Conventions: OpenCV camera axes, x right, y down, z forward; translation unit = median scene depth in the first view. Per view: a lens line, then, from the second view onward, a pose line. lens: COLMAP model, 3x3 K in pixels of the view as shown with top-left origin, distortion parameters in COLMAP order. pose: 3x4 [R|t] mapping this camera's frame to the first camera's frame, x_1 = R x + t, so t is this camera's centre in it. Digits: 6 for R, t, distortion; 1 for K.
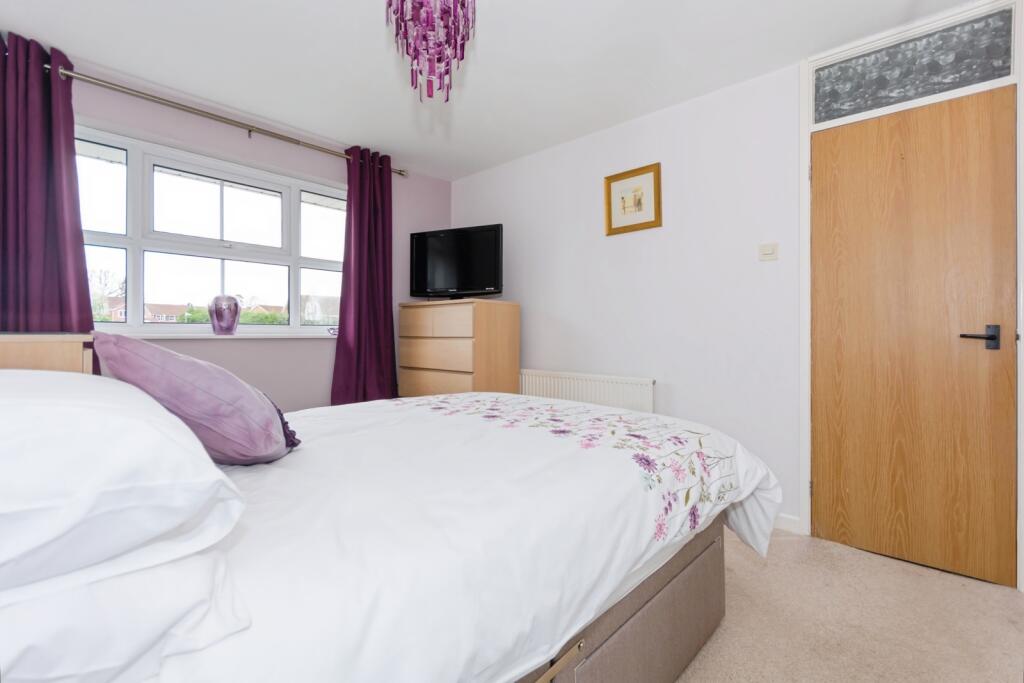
lens RADIAL K [[456.1, 0, 512.2], [0, 456.1, 321.6], [0, 0, 1]] dist [0.001049, -0.000349]
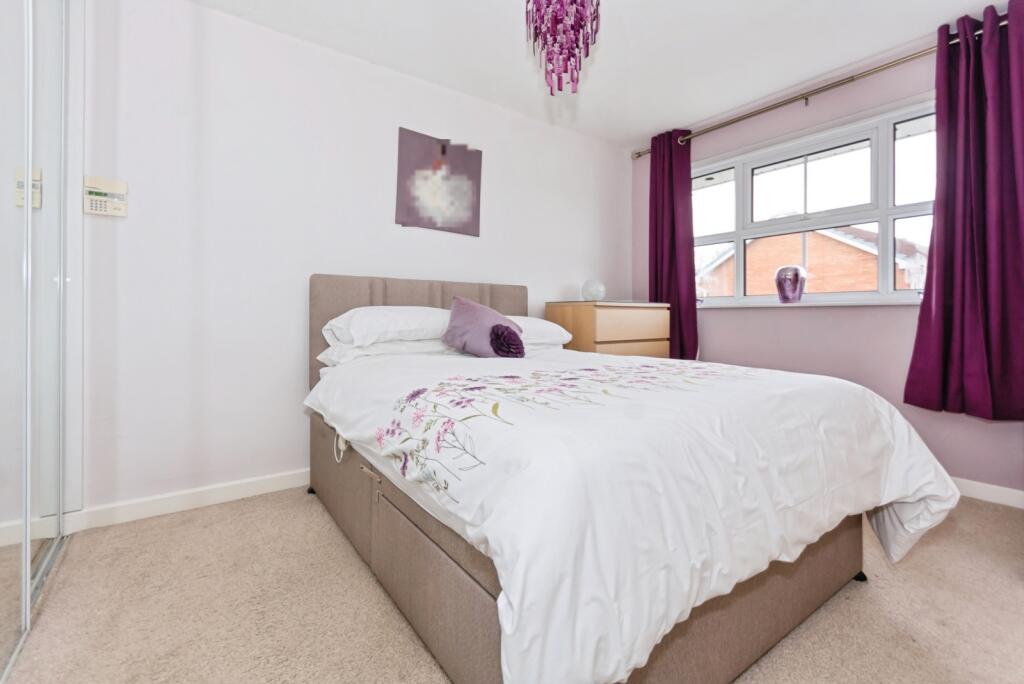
lens RADIAL K [[430.5, 0, 514.3], [0, 430.5, 317.2], [0, 0, 1]] dist [0.018672, -0.000037]
pose [[-0.161187, -0.002460, -0.986921, 0.495799], [0.024826, 0.999670, -0.006547, 0.052257], [0.986612, -0.025557, -0.161073, 0.546934]]
